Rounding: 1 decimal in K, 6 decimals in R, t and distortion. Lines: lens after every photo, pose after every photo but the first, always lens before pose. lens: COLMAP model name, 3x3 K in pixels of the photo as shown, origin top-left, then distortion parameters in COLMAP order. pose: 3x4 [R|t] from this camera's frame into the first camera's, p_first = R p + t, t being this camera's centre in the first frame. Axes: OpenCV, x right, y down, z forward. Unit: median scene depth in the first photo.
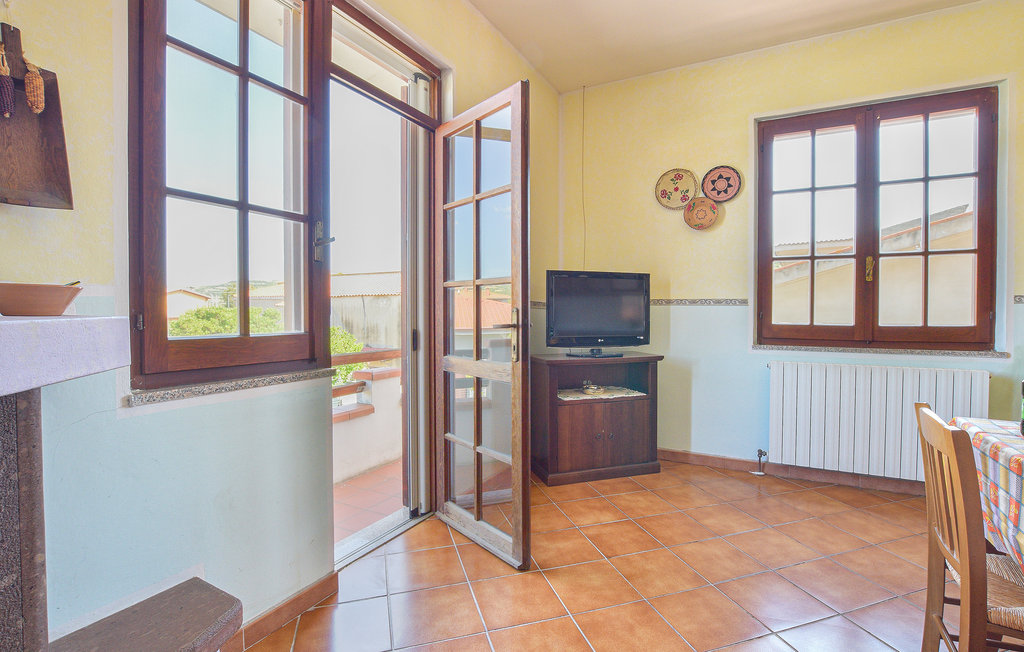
lens RADIAL K [[470.5, 0, 515.1], [0, 470.5, 317.2], [0, 0, 1]] dist [-0.015469, 0.001809]
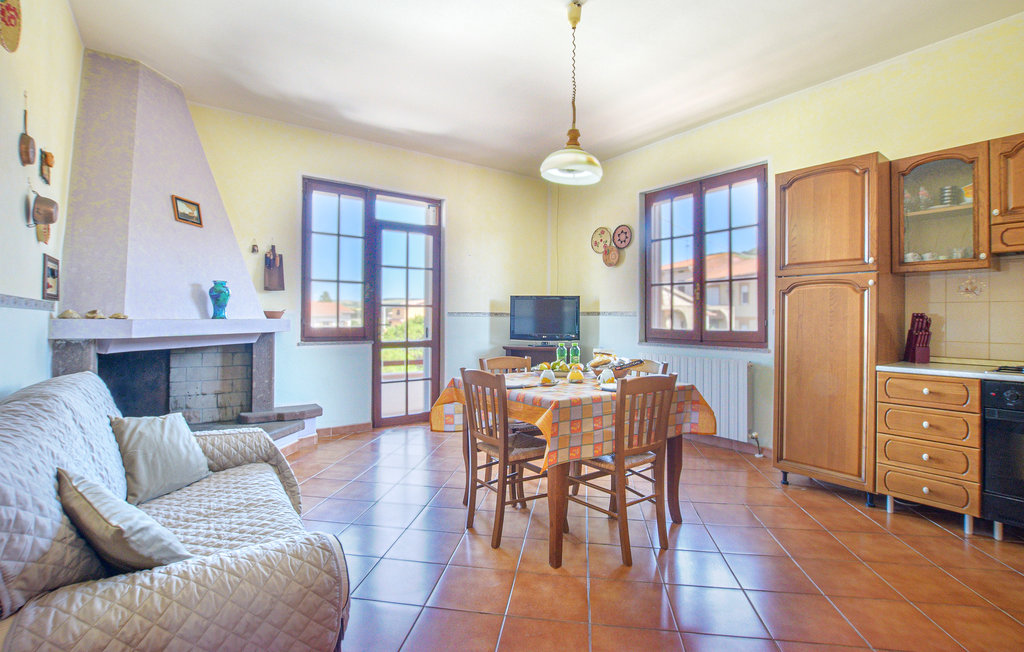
lens RADIAL K [[470.5, 0, 513.1], [0, 470.5, 319.7], [0, 0, 1]] dist [-0.015469, 0.001809]
pose [[0.892728, 0.006438, -0.450551, 0.899494], [-0.011991, 0.999883, -0.009471, 0.006237], [0.450437, 0.013858, 0.892701, -0.578363]]
